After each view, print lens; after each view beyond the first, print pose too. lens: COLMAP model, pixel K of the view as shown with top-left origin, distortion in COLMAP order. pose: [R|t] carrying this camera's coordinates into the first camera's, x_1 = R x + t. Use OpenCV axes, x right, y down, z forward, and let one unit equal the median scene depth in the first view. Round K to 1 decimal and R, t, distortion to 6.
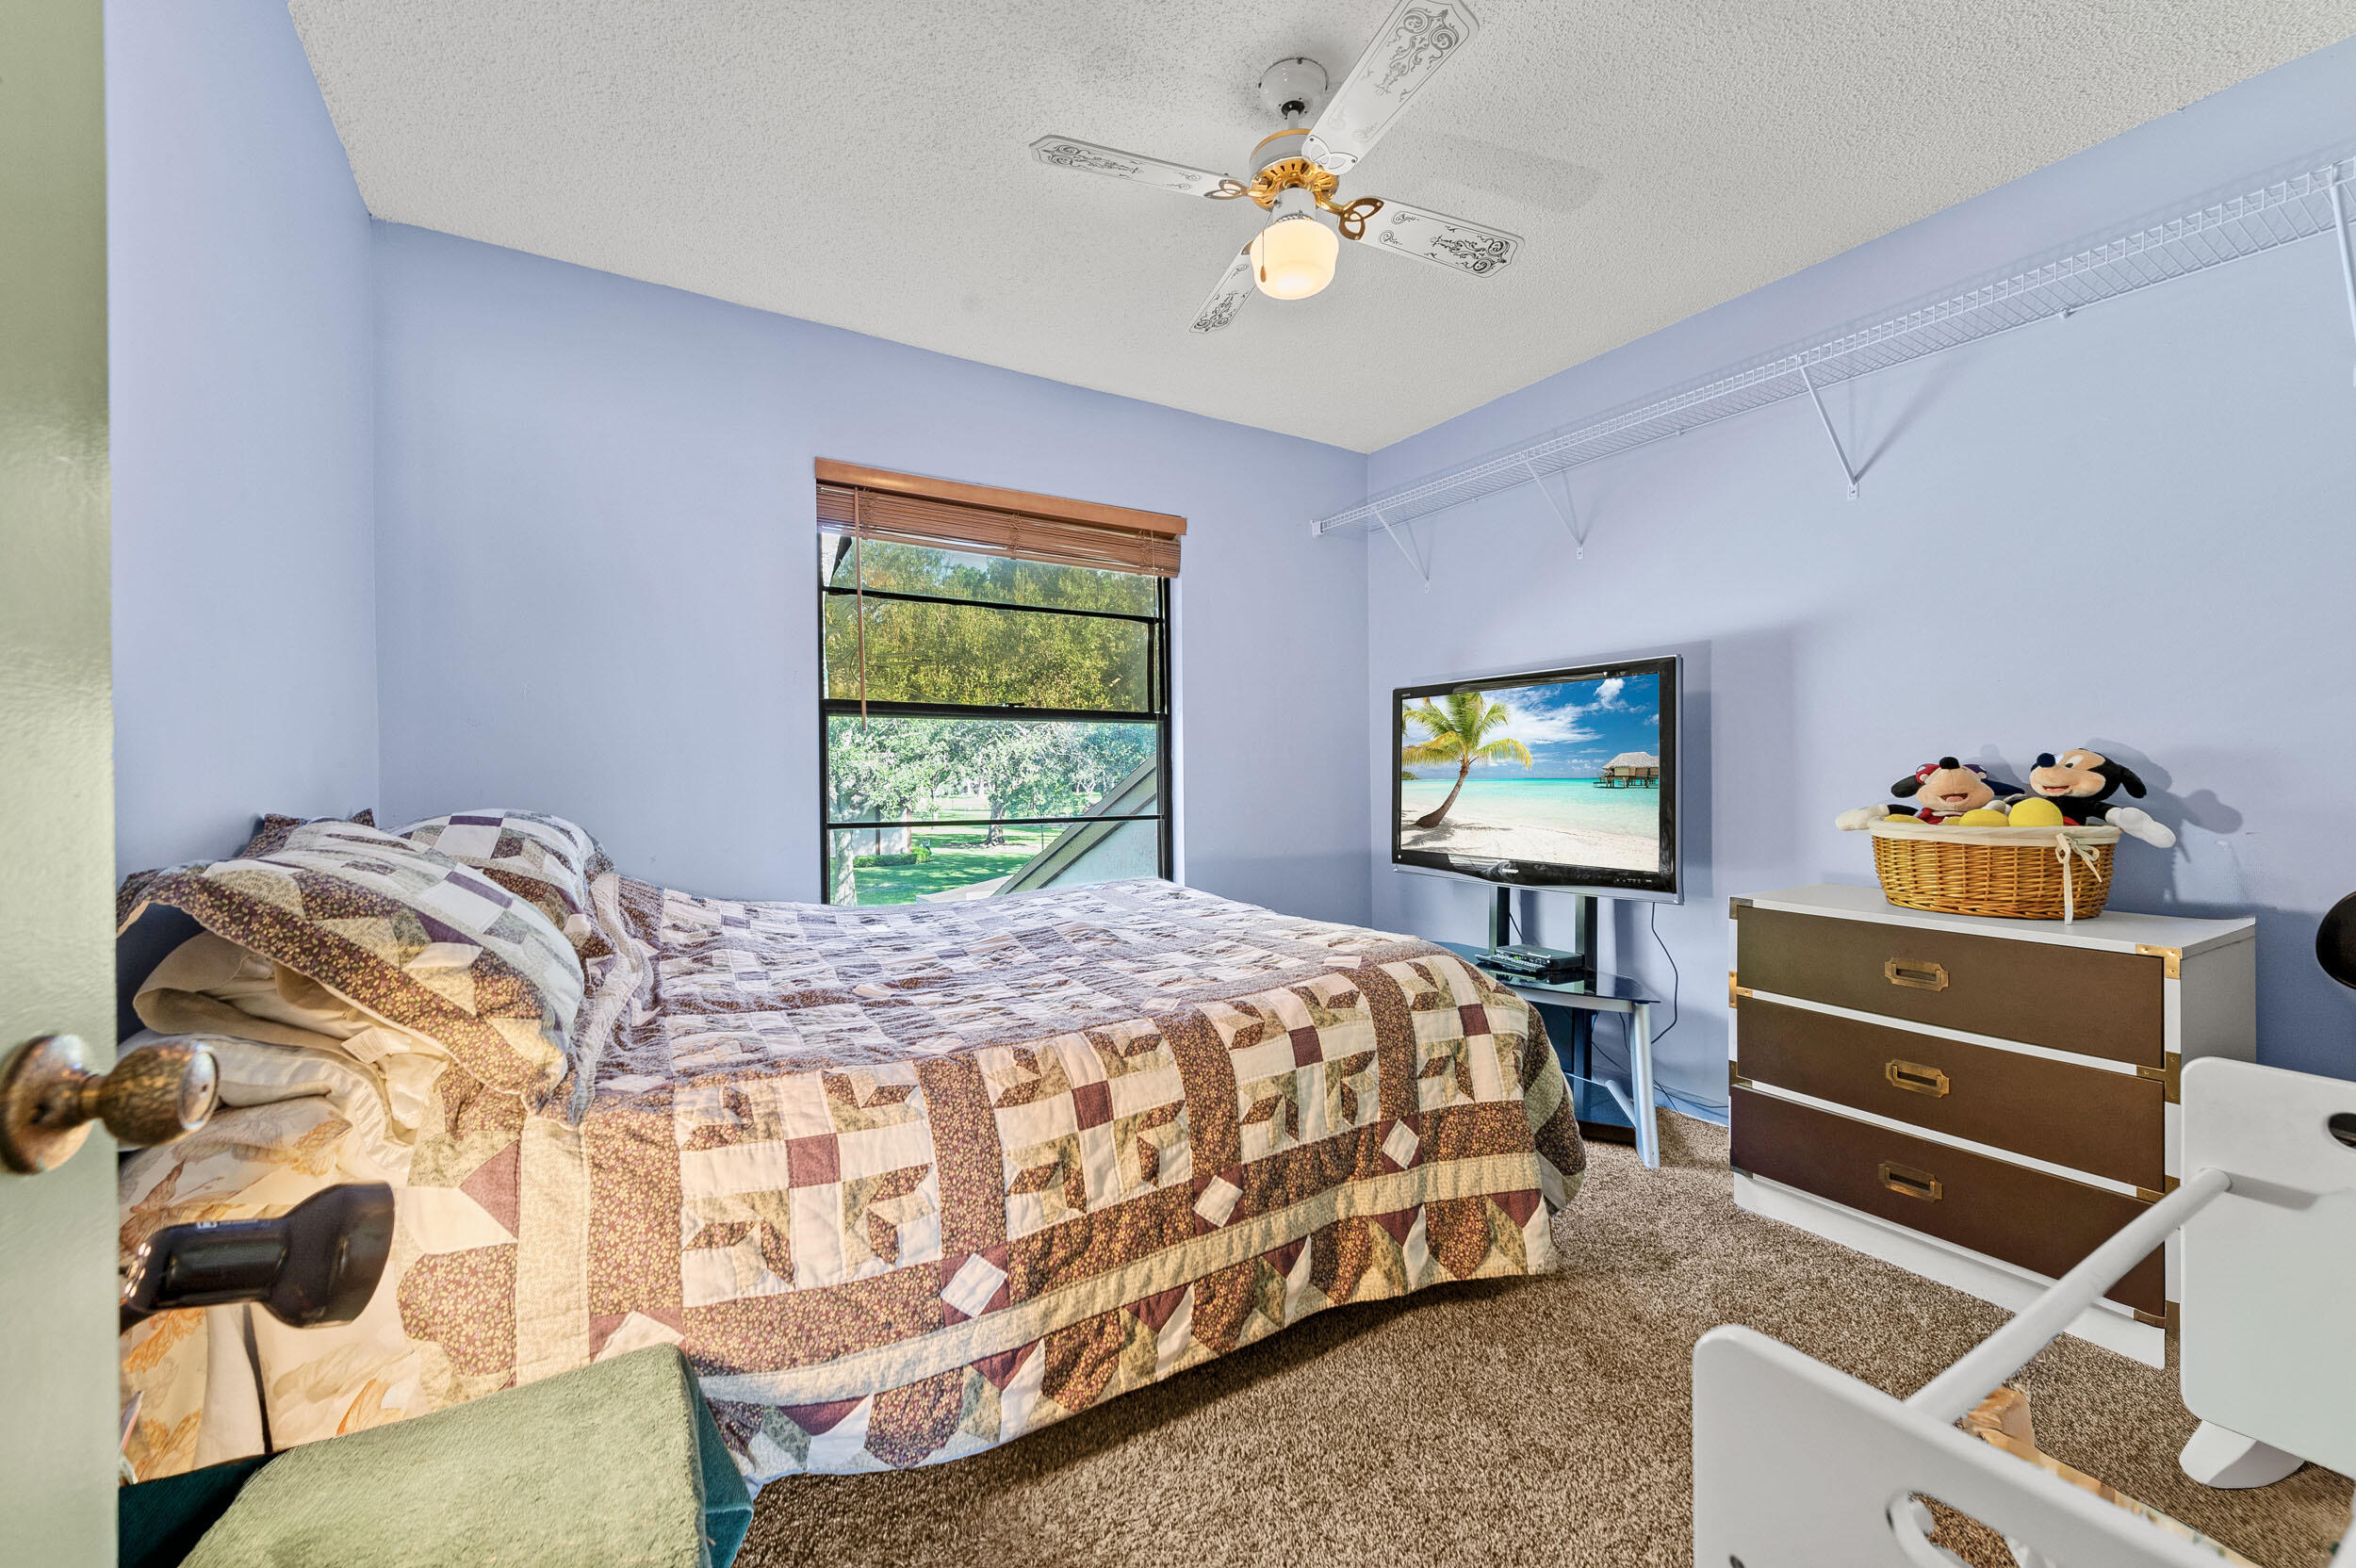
lens RADIAL K [[935.0, 0, 1186.8], [0, 935.0, 783.3], [0, 0, 1]] dist [0.000258, 0.000249]
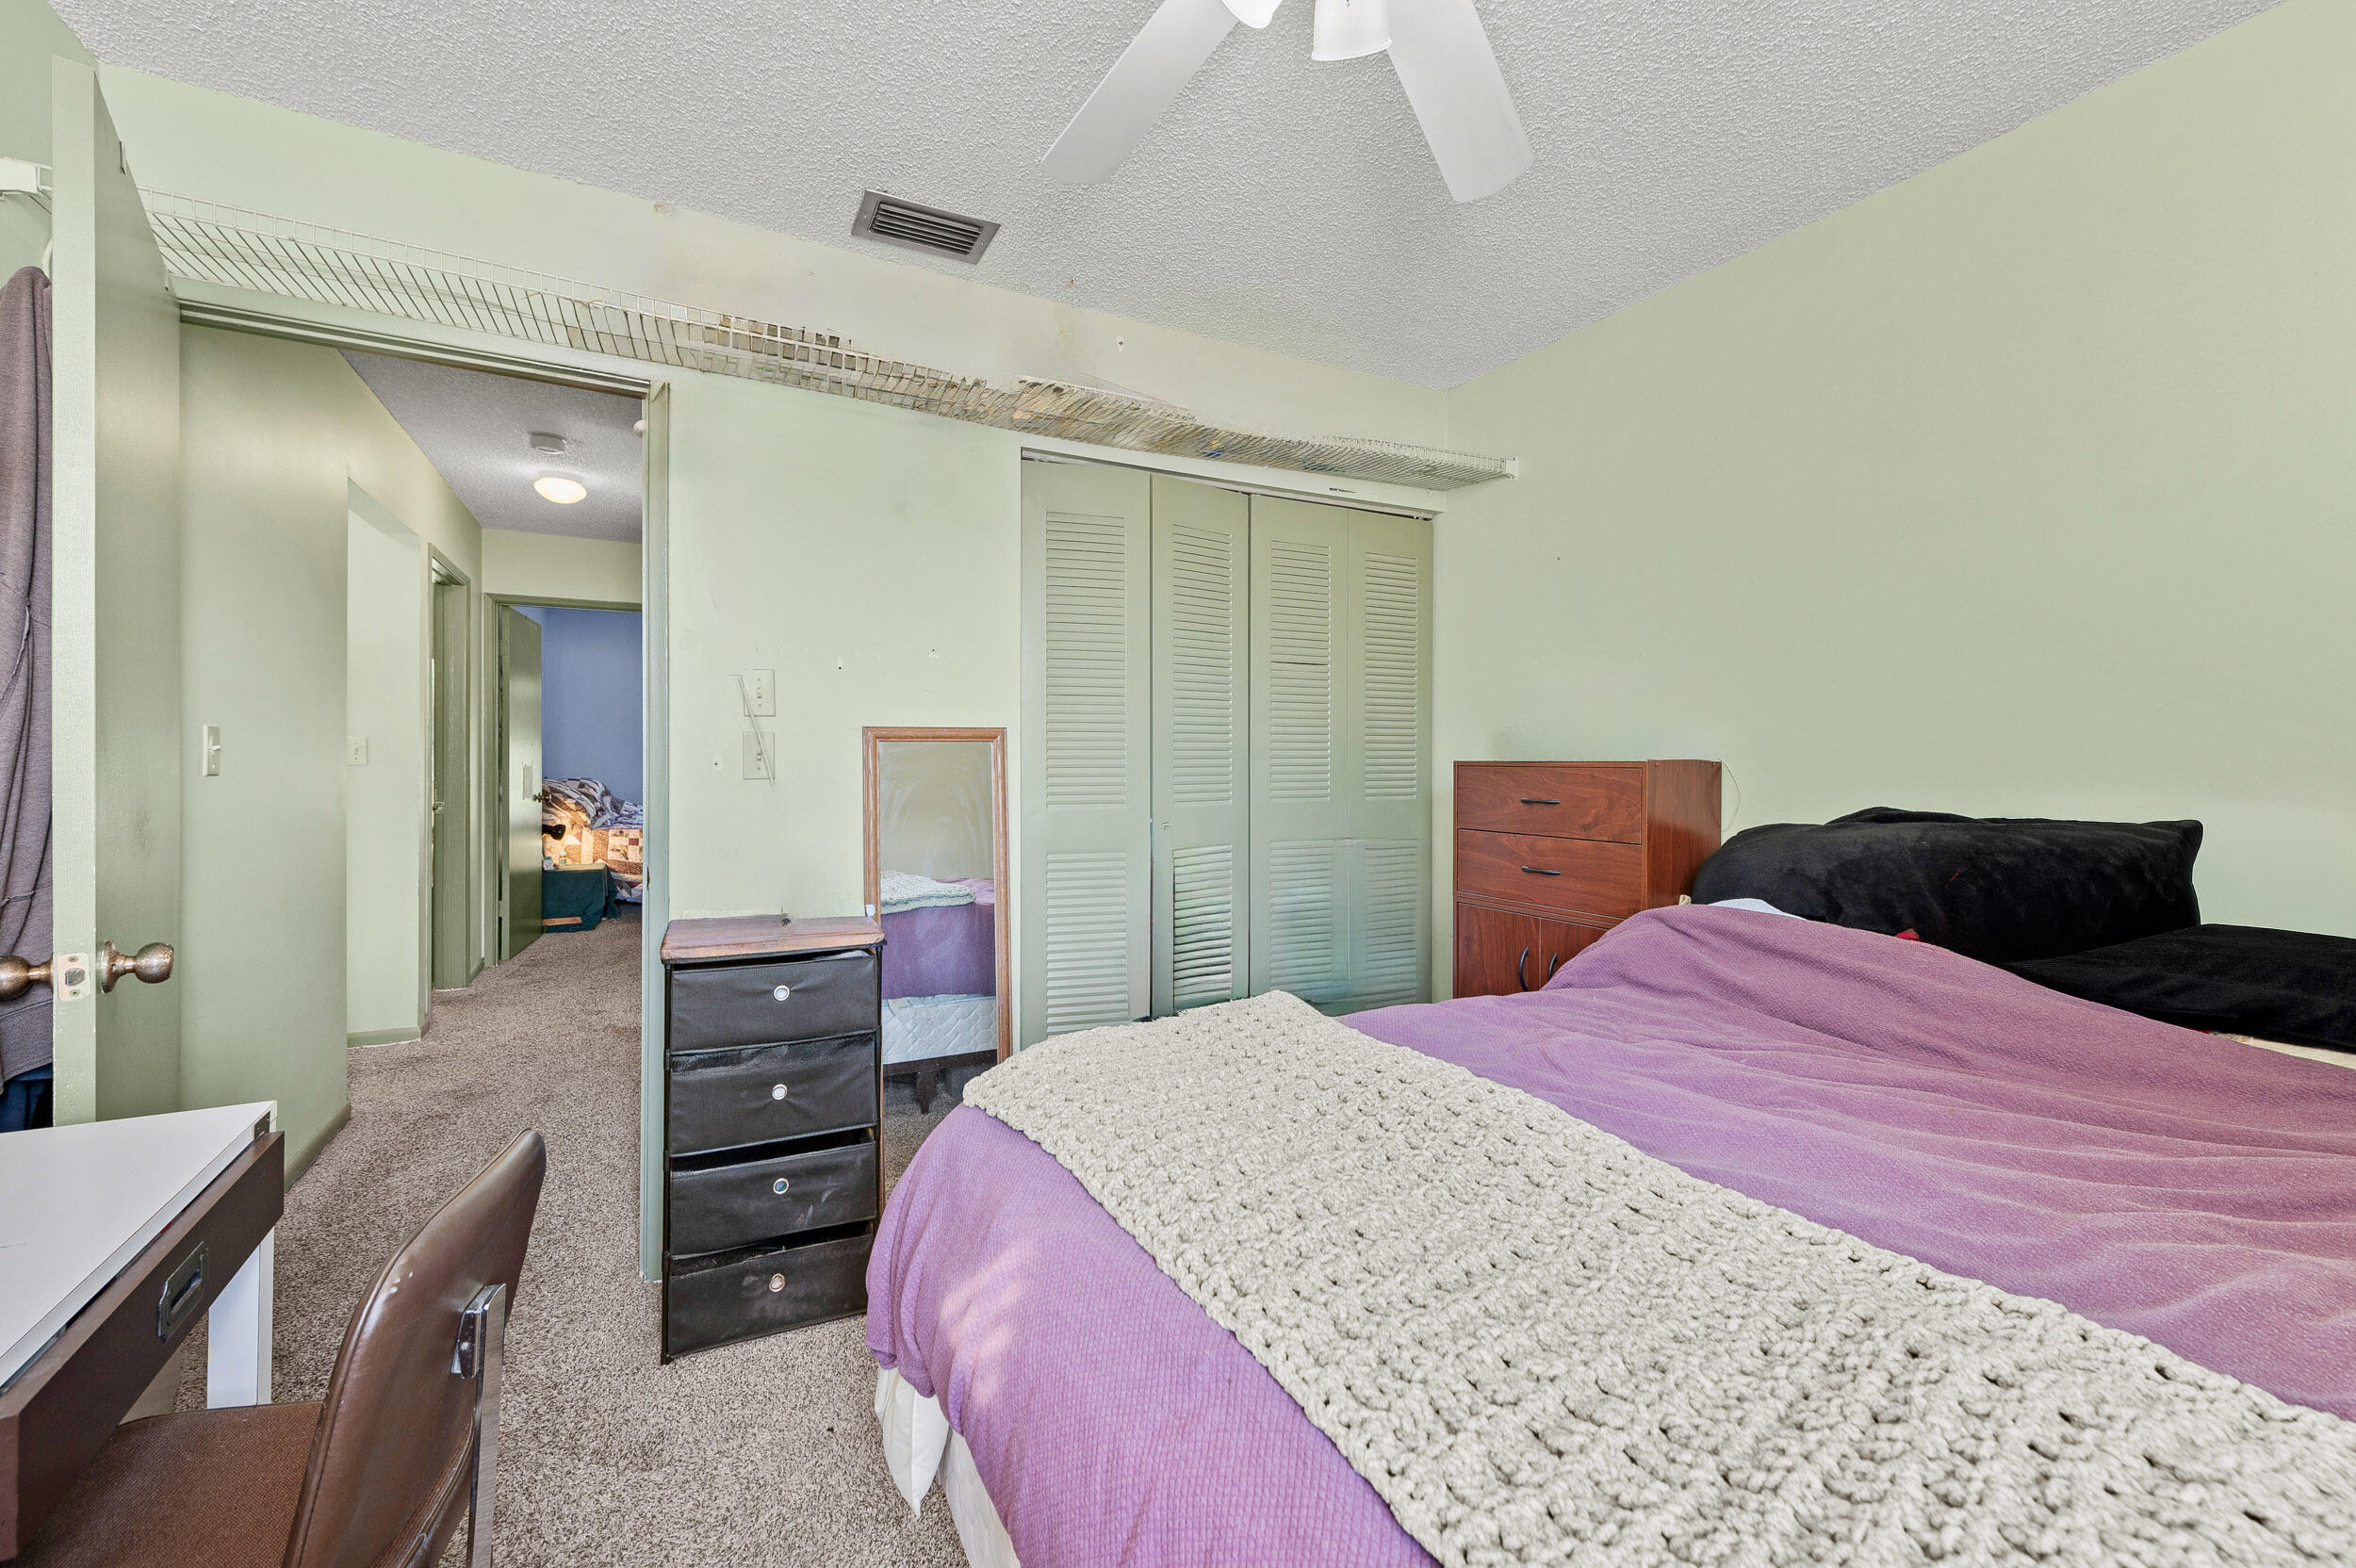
lens RADIAL K [[935.0, 0, 1171.3], [0, 935.0, 766.8], [0, 0, 1]] dist [0.000258, 0.000249]
pose [[0.996858, 0.005735, -0.078999, 3.220078], [-0.006137, 0.999969, -0.004855, -0.024815], [0.078969, 0.005324, 0.996863, -4.278511]]
